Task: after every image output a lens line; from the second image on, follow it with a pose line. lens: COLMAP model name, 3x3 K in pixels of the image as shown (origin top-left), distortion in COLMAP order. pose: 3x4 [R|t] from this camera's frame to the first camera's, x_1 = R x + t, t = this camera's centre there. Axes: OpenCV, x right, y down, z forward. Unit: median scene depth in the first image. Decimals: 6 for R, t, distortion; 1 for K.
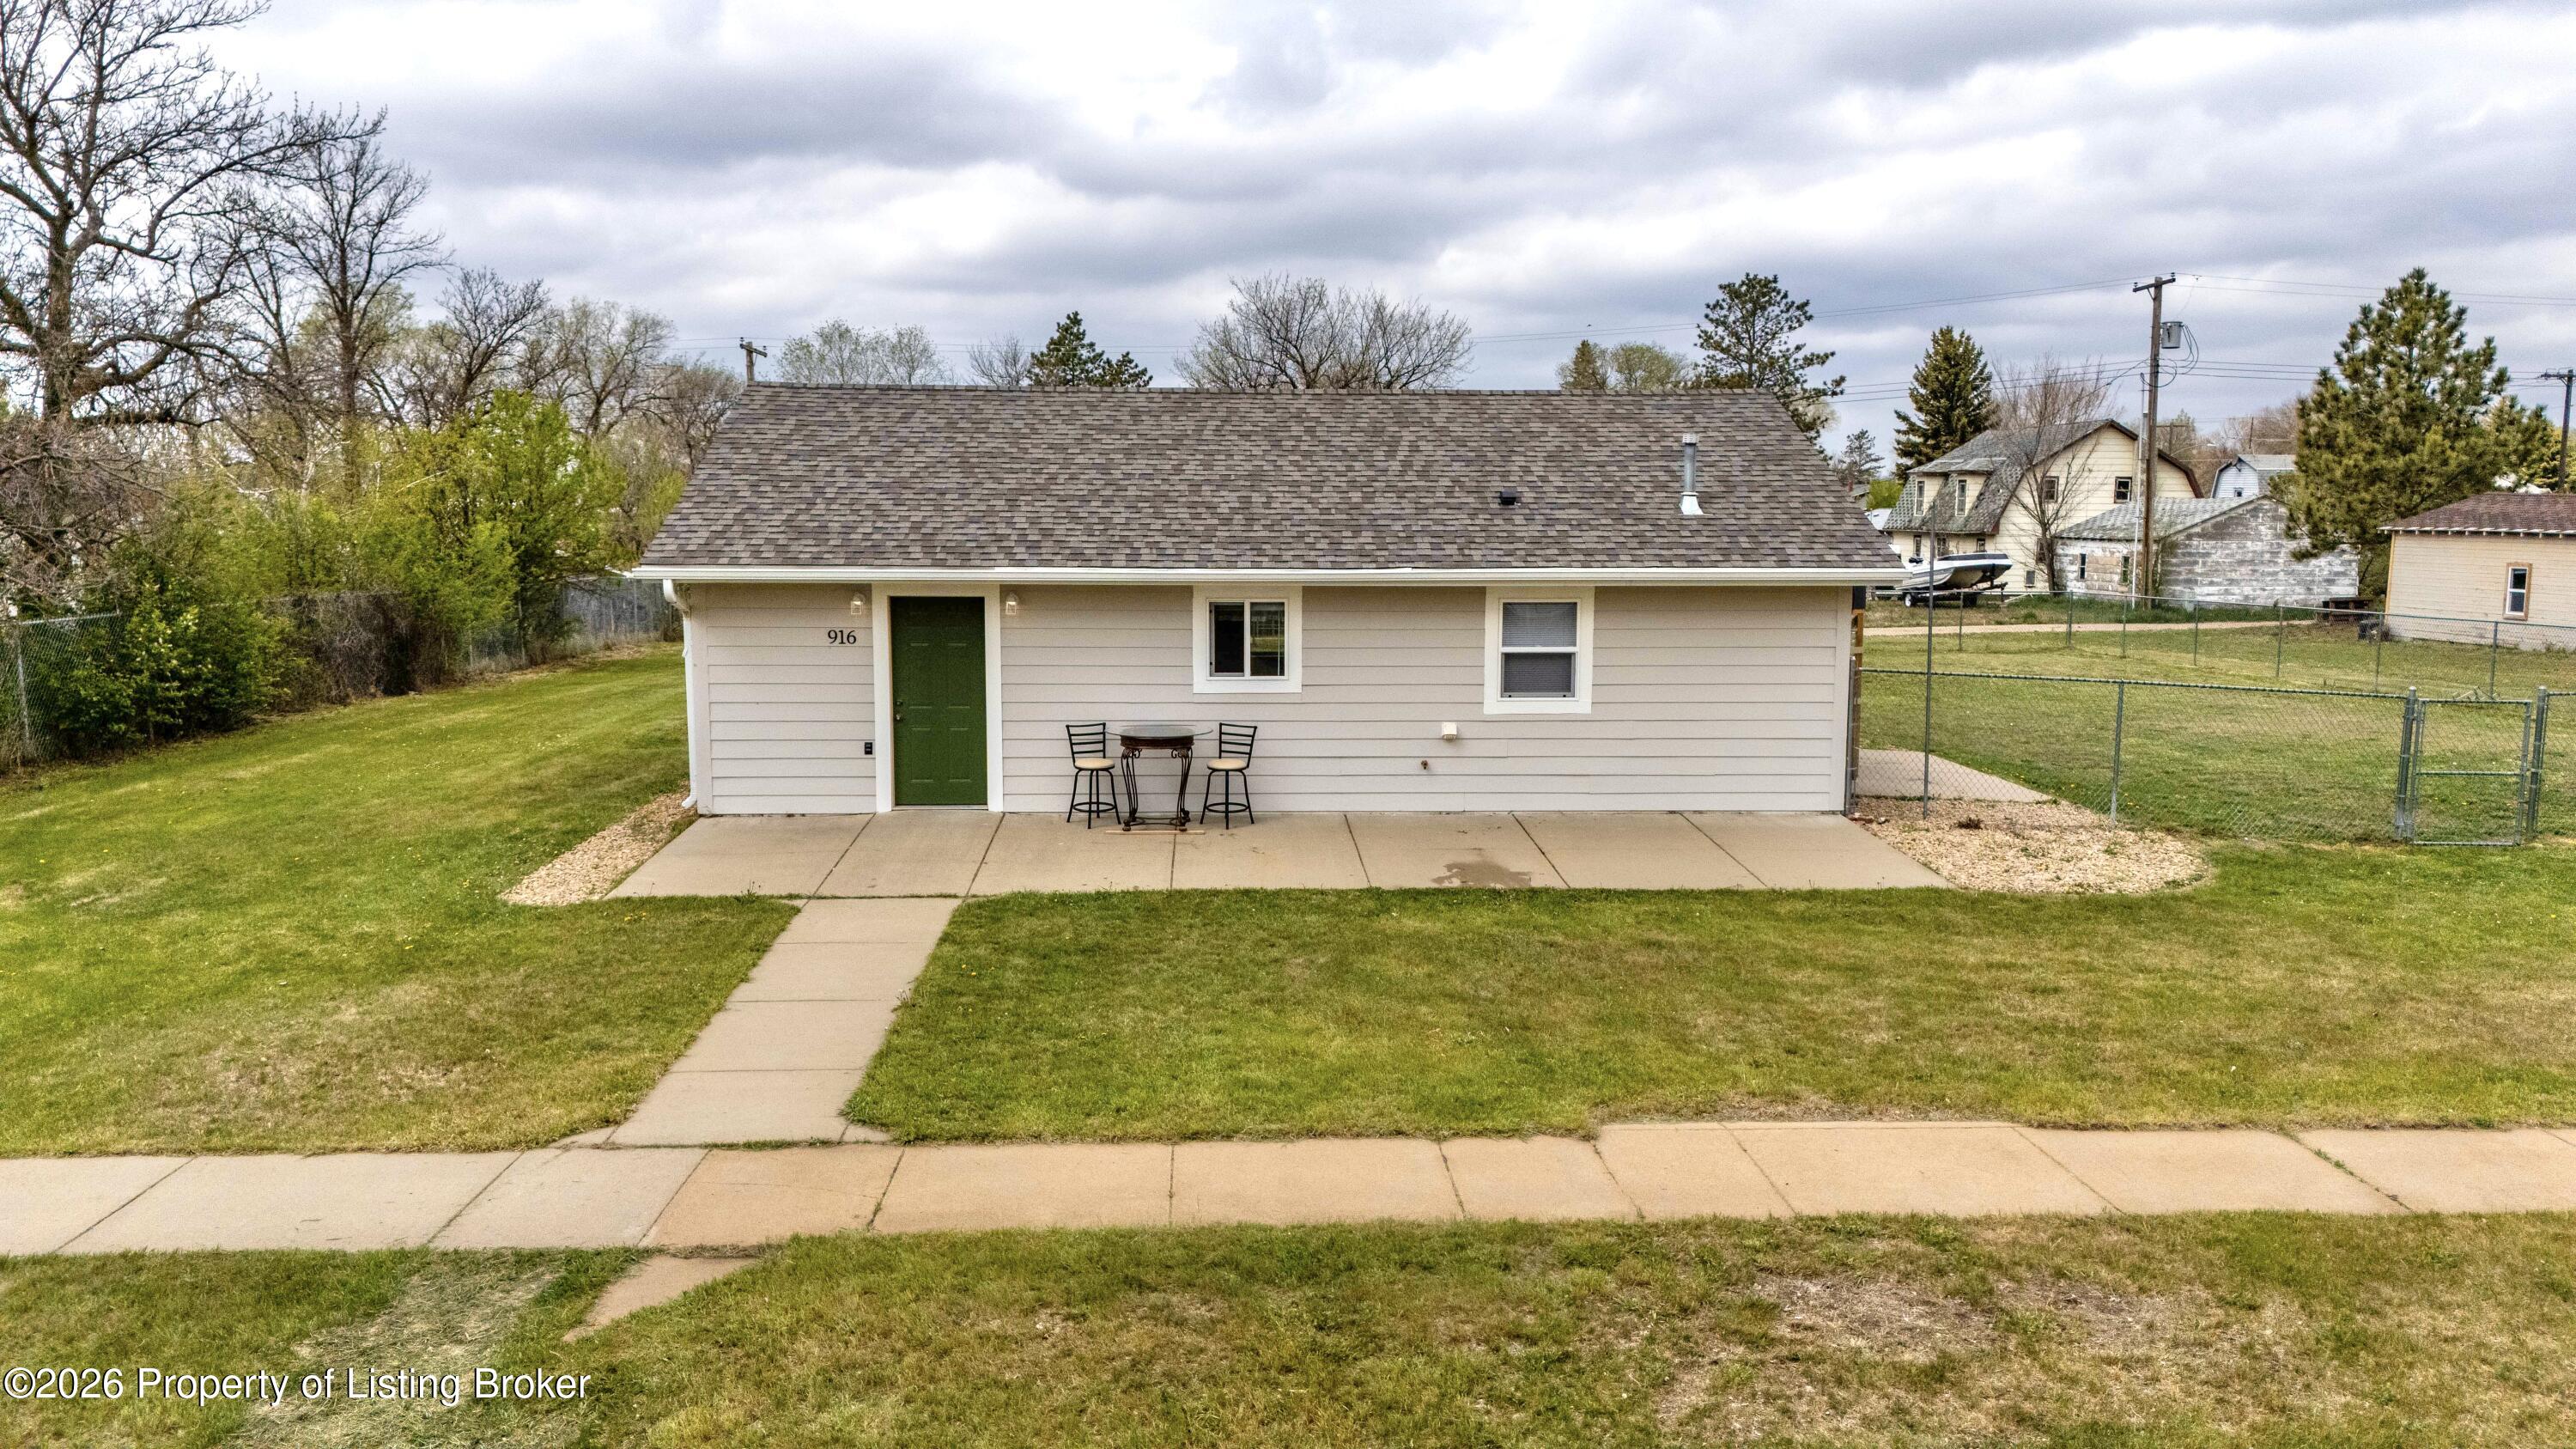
lens RADIAL K [[1889.6, 0, 1287.8], [0, 1889.6, 746.9], [0, 0, 1]] dist [0.077196, -0.074503]
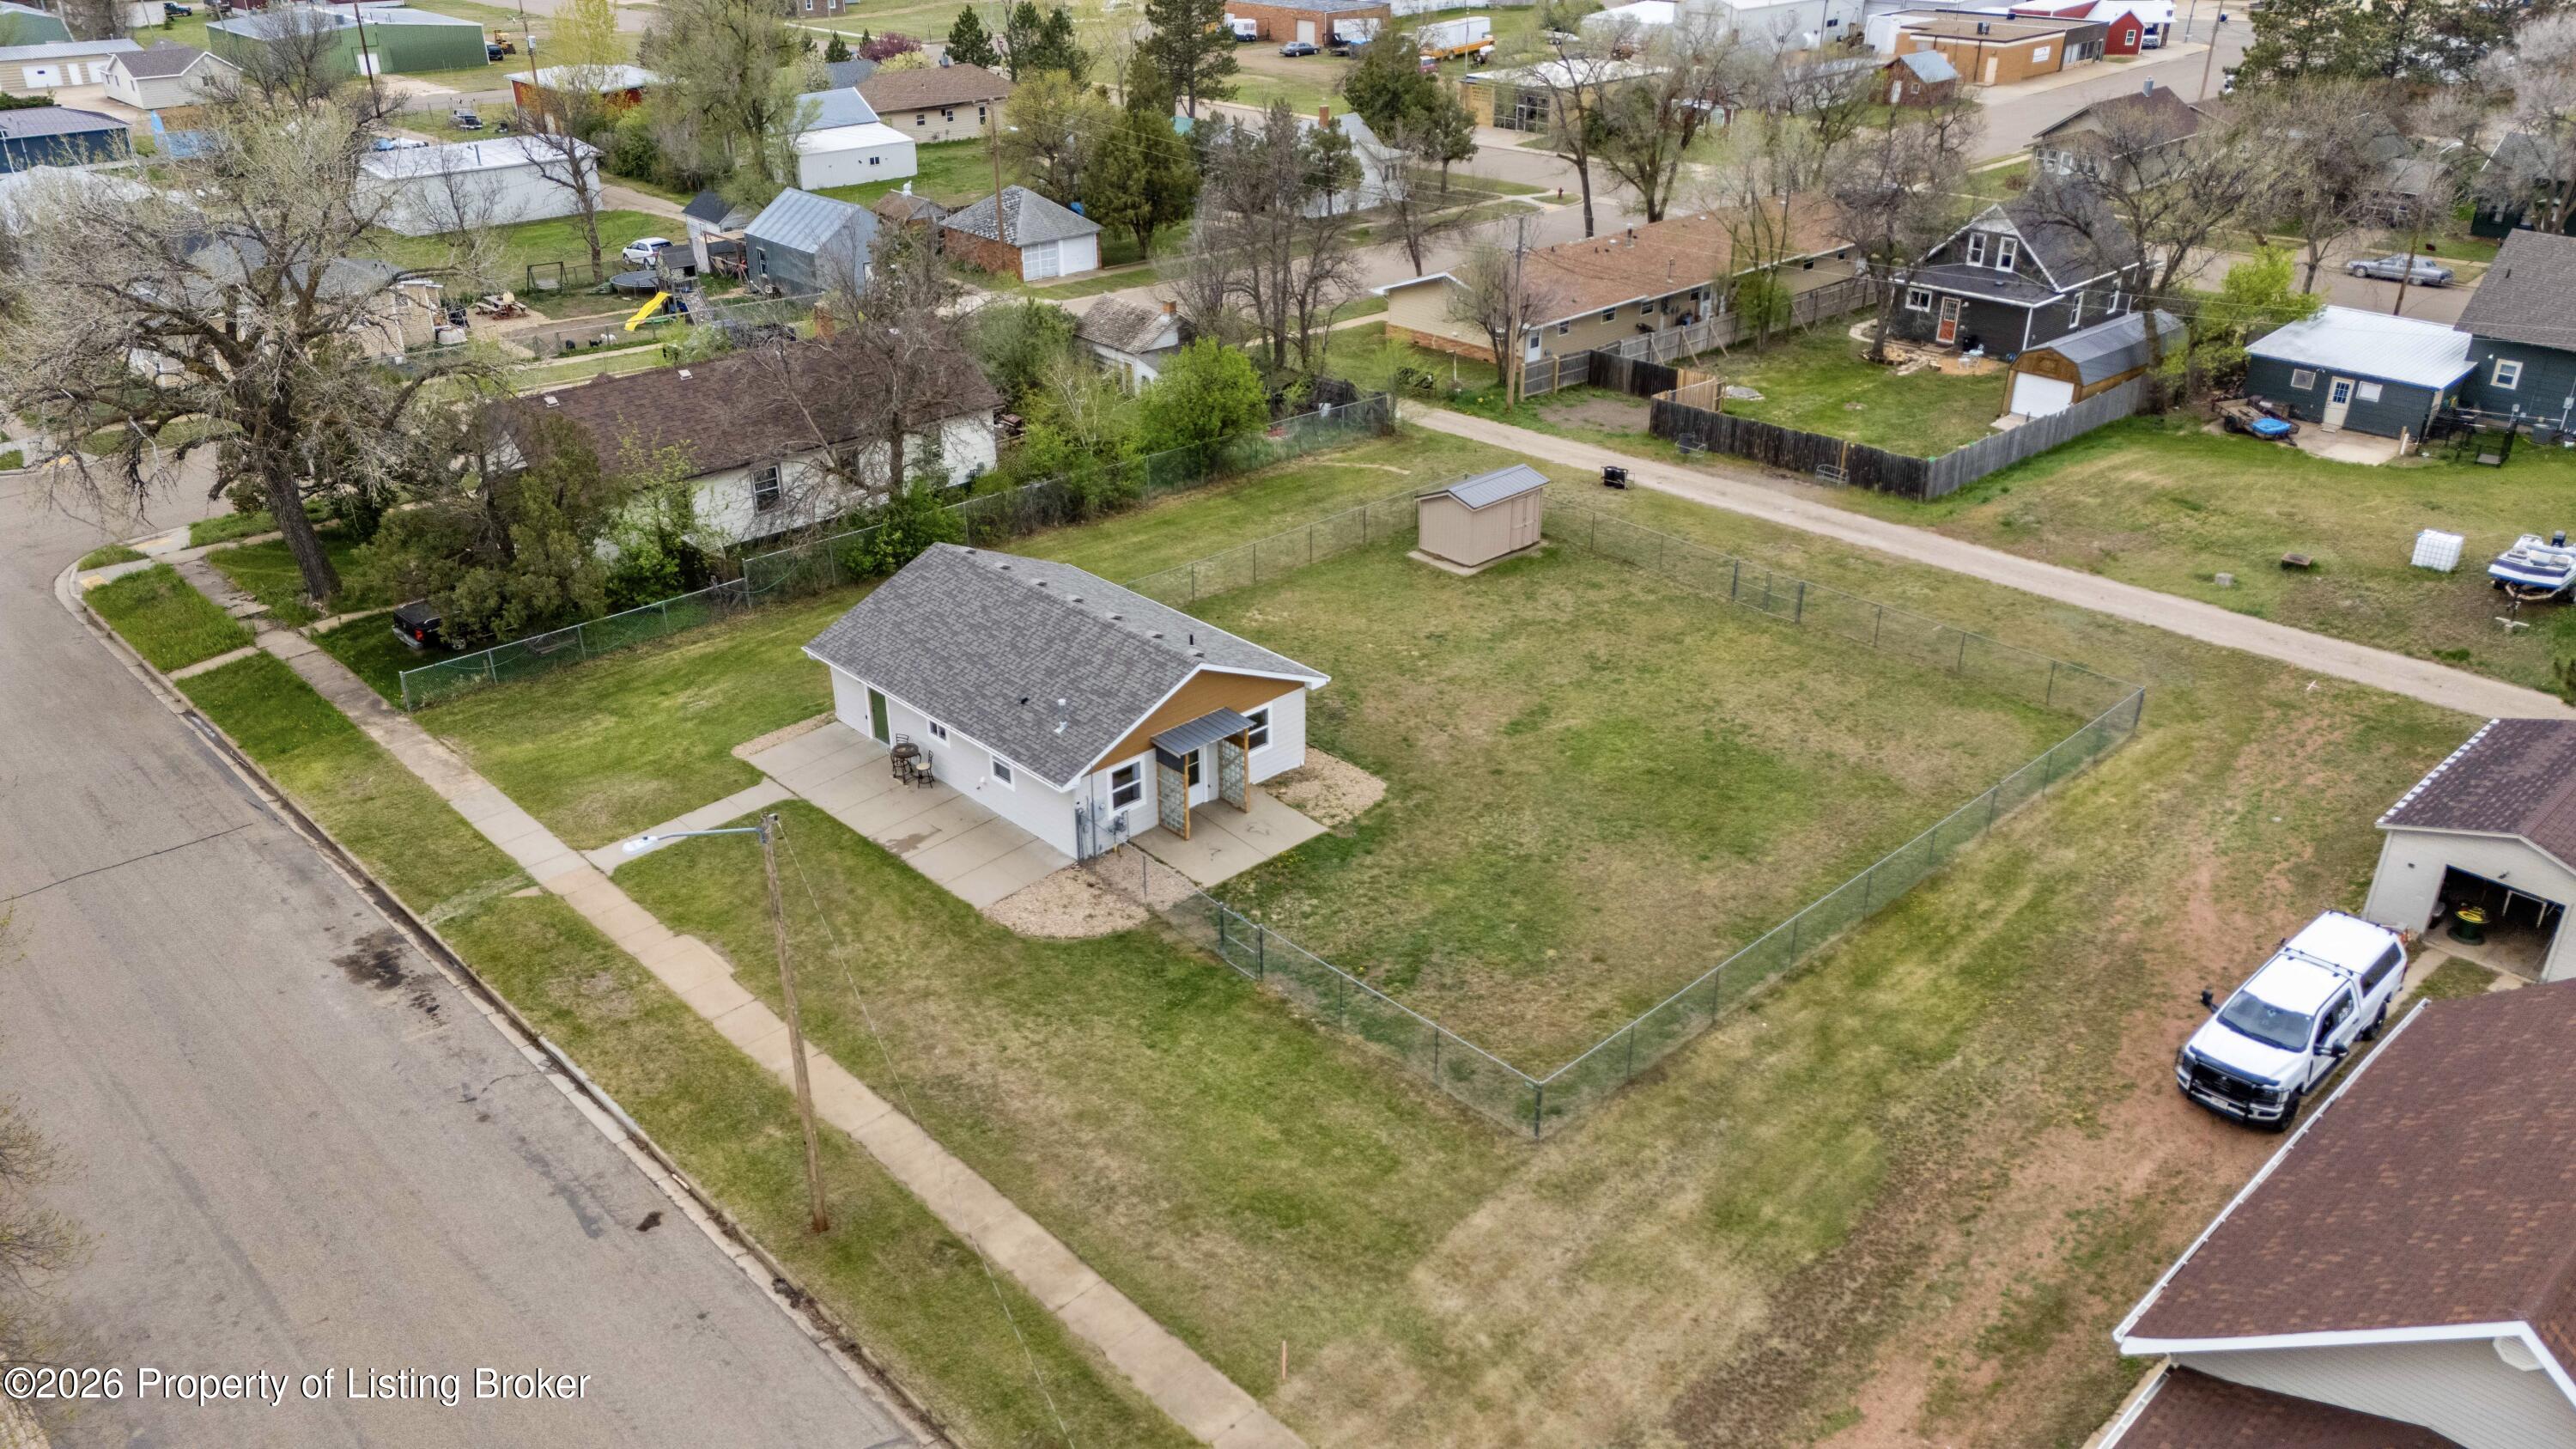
lens RADIAL K [[1889.6, 0, 1293.4], [0, 1889.6, 717.8], [0, 0, 1]] dist [0.077196, -0.074503]
pose [[0.660205, 0.329944, -0.674734, 2.188525], [-0.094375, 0.927667, 0.361285, -1.117126], [0.745133, -0.174844, 0.643589, -0.396634]]
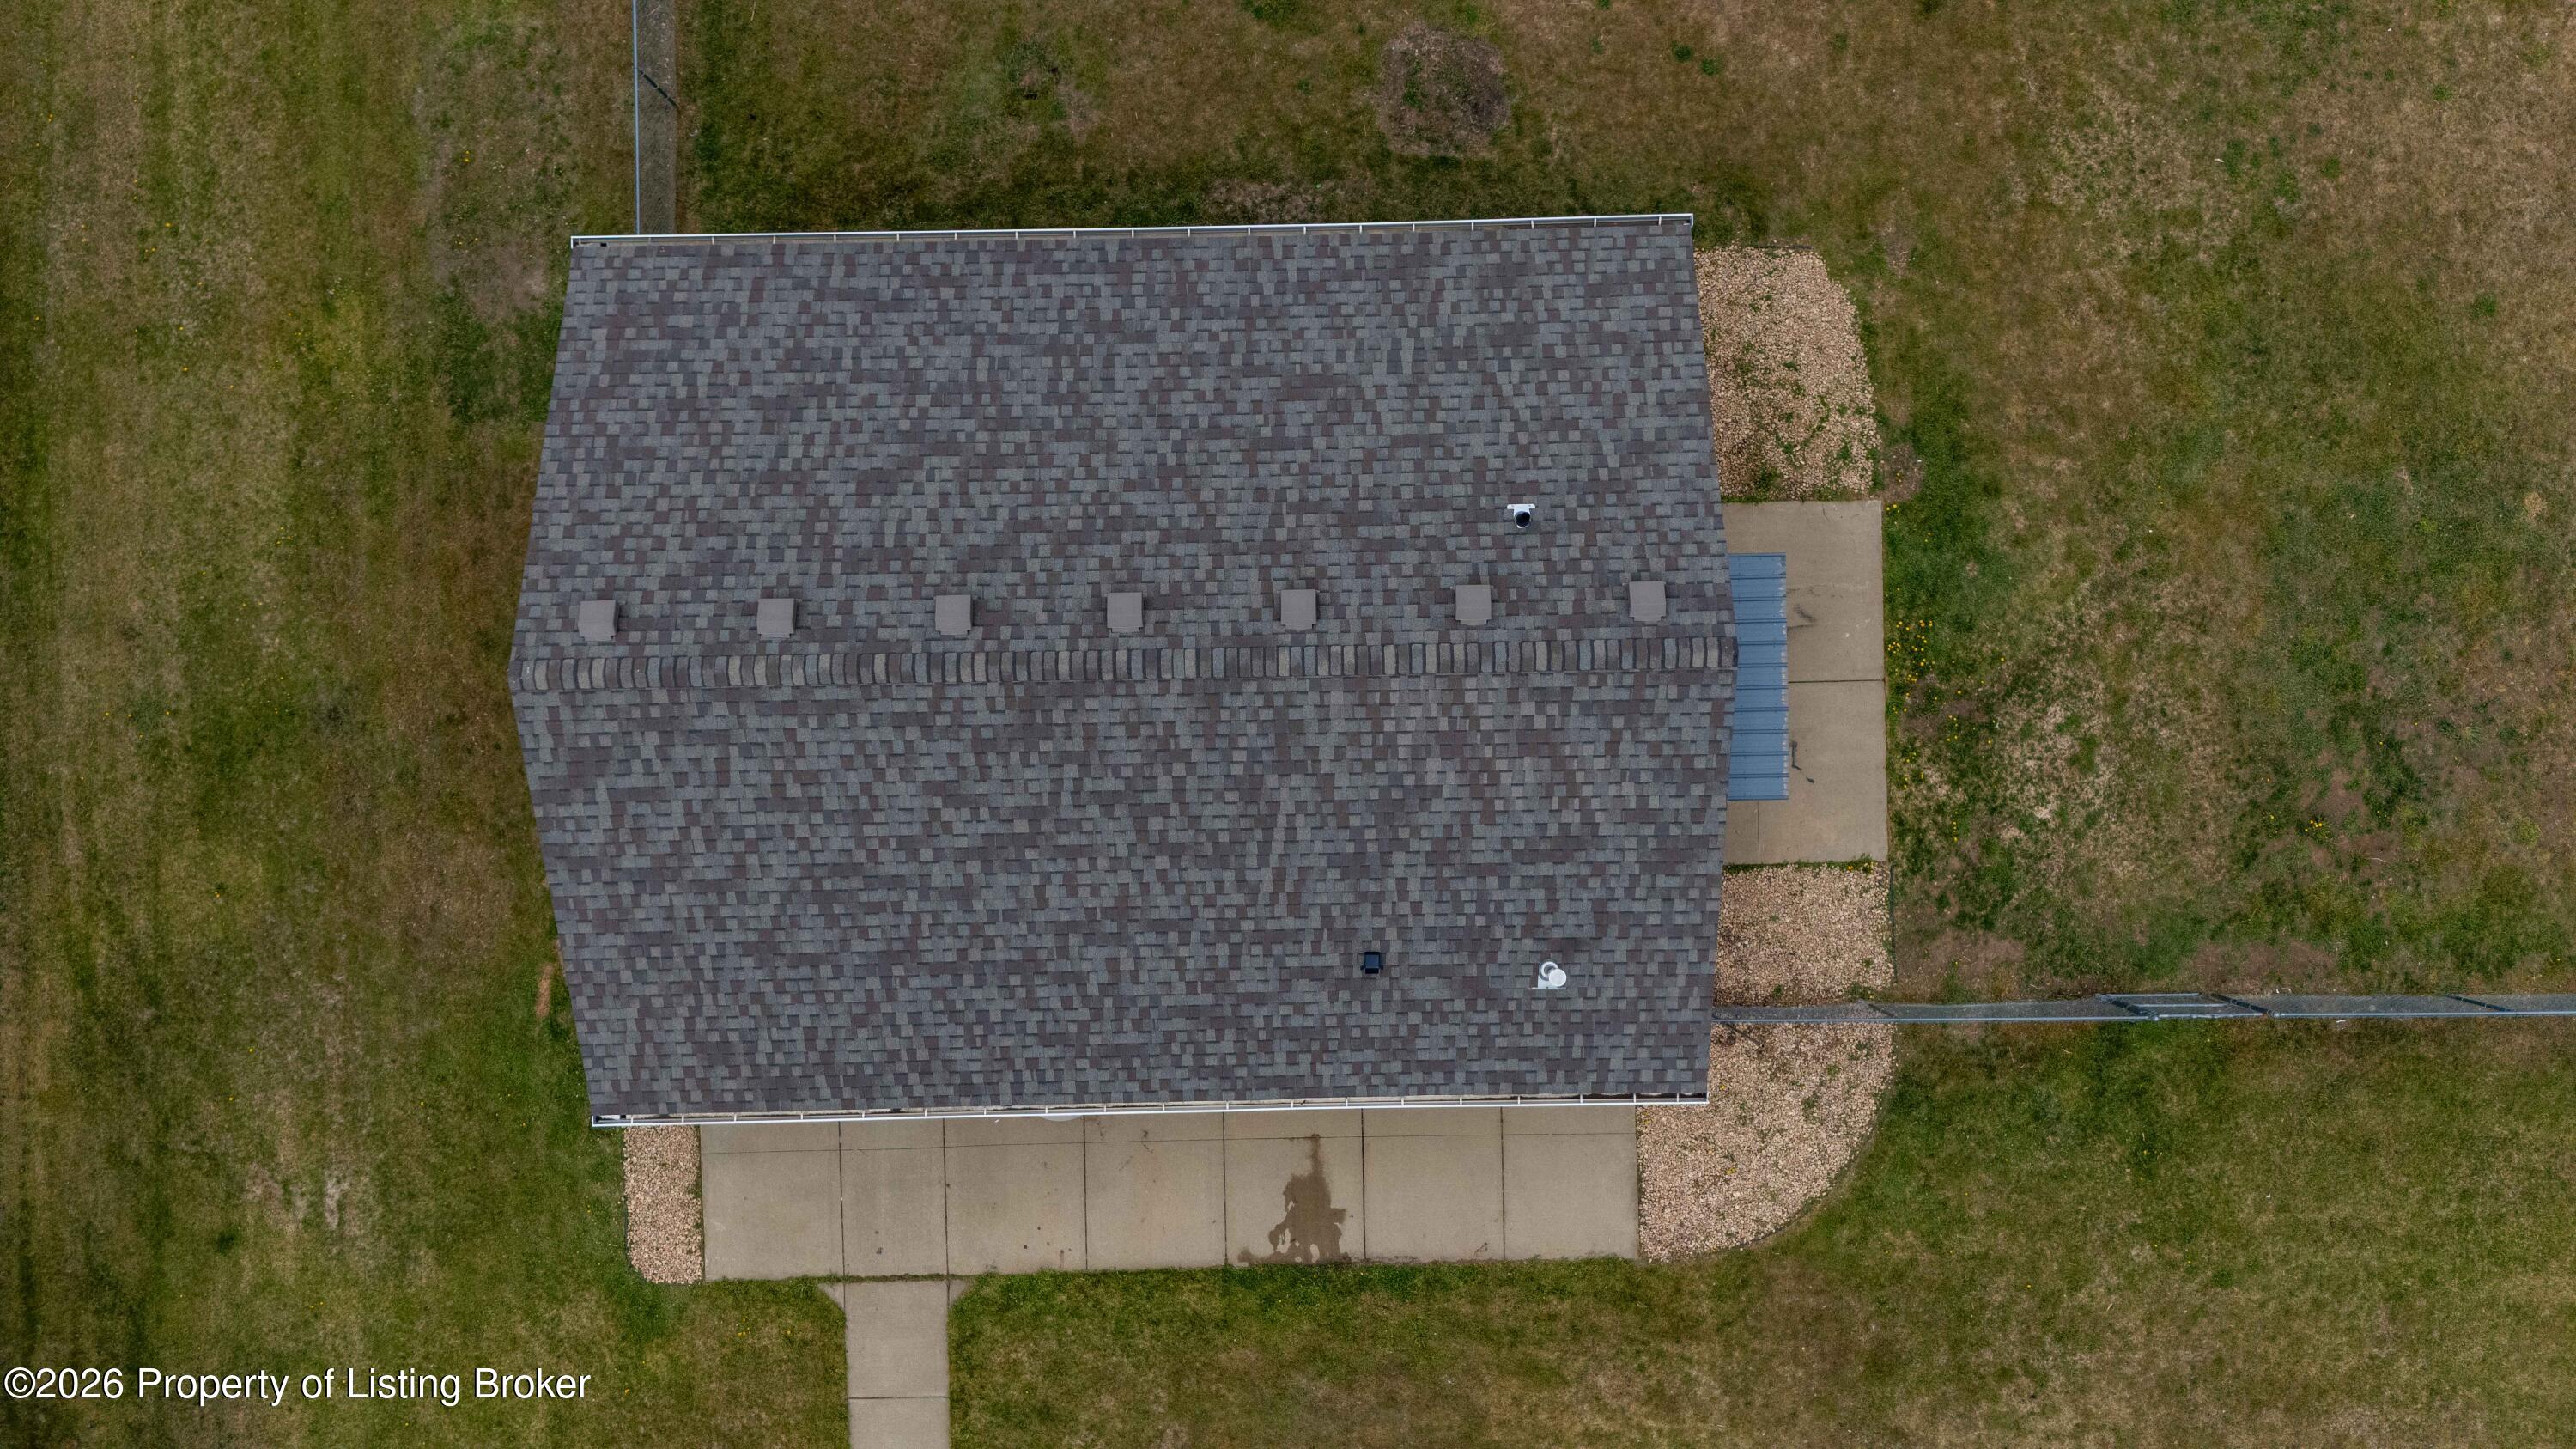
lens RADIAL K [[1896.5, 0, 1292.1], [0, 1896.5, 736.1], [0, 0, 1]] dist [0.059011, -0.039397]
pose [[0.999620, 0.025928, -0.009406, 0.083665], [0.006070, 0.125862, 0.992029, -1.207433], [0.026905, -0.991709, 0.125657, 1.036478]]
